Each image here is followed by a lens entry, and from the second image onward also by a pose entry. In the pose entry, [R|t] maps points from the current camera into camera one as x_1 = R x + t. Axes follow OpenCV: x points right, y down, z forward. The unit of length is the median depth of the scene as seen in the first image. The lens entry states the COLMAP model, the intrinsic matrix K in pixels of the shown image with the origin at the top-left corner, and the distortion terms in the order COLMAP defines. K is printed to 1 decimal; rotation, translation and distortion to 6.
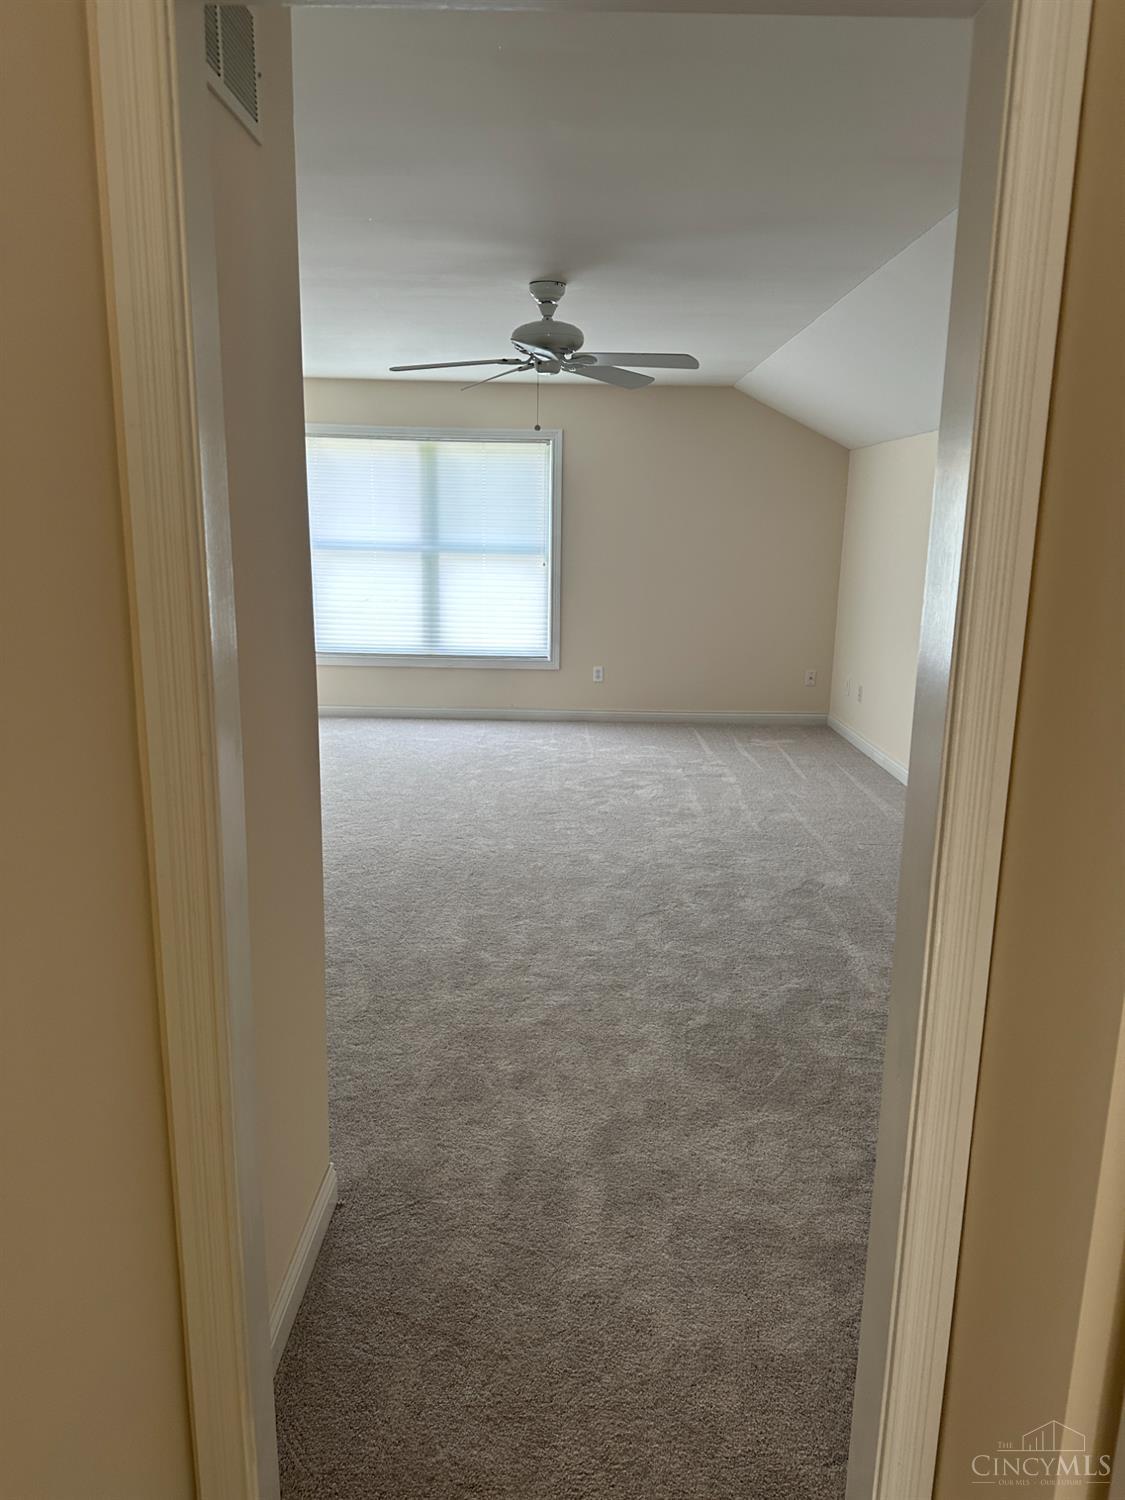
lens RADIAL K [[1046.9, 0, 567.4], [0, 1046.9, 747.9], [0, 0, 1]] dist [0.000825, -0.000869]
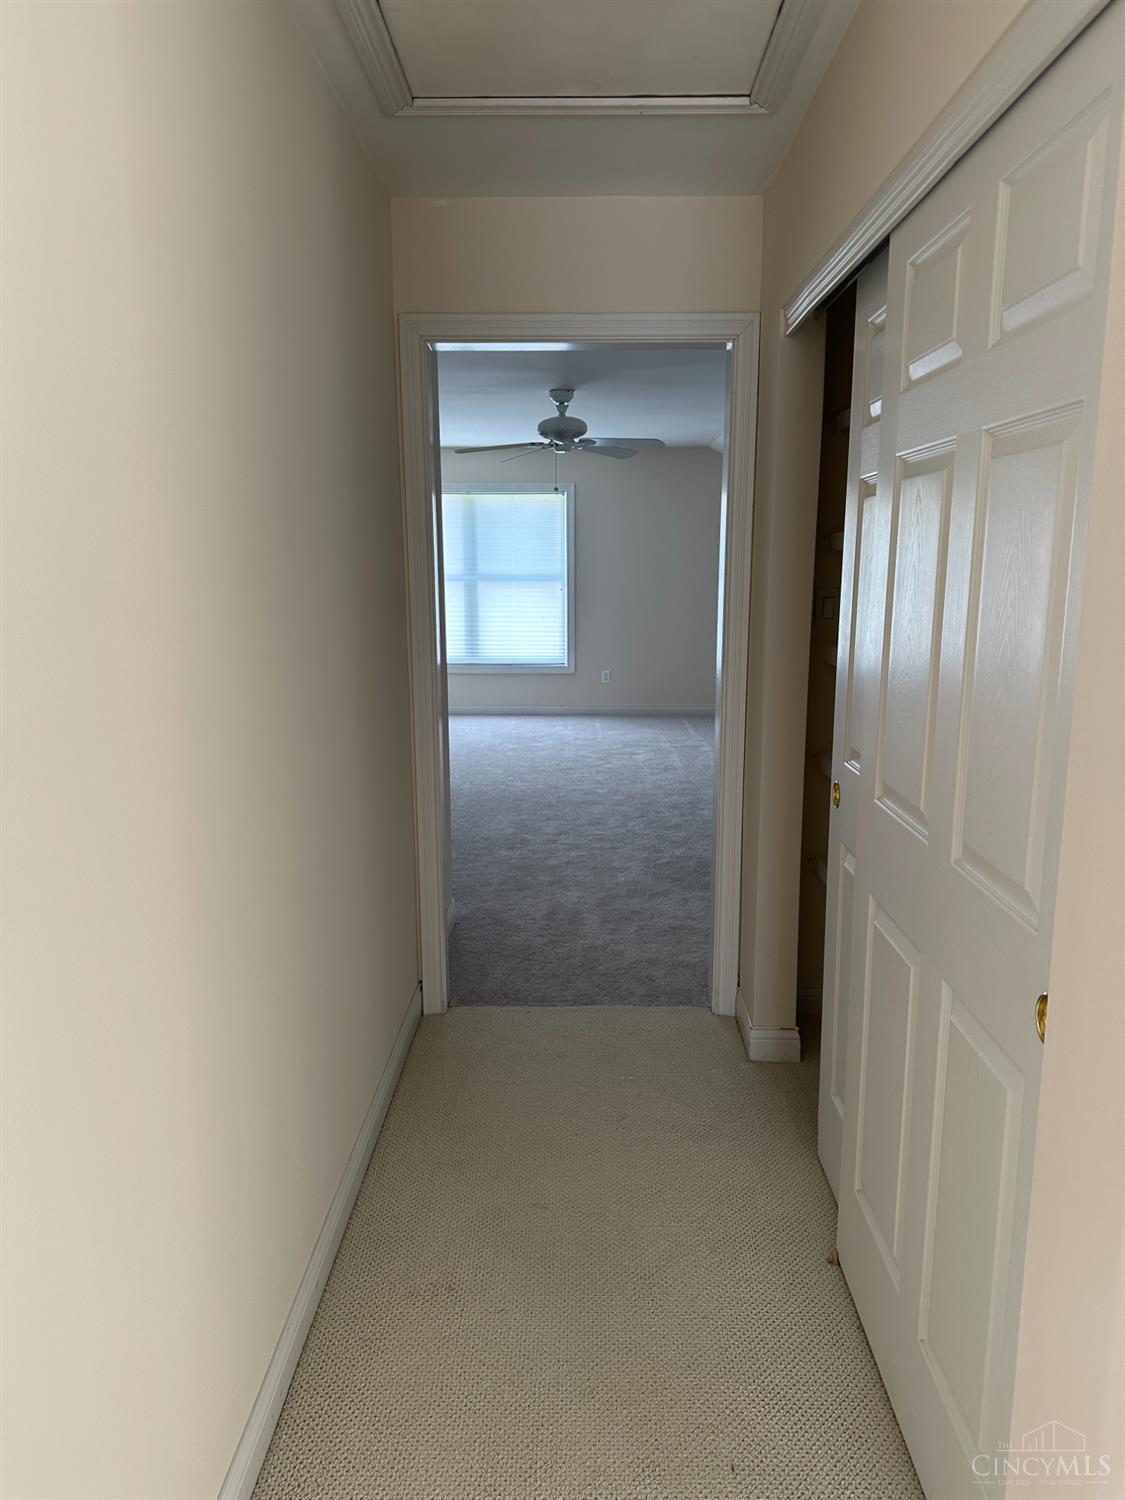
lens RADIAL K [[1046.9, 0, 560.0], [0, 1046.9, 753.1], [0, 0, 1]] dist [0.000825, -0.000869]
pose [[0.999596, -0.015084, -0.024098, 0.007046], [0.014399, 0.999494, -0.028368, 0.114655], [0.024513, 0.028009, 0.999307, -0.503464]]
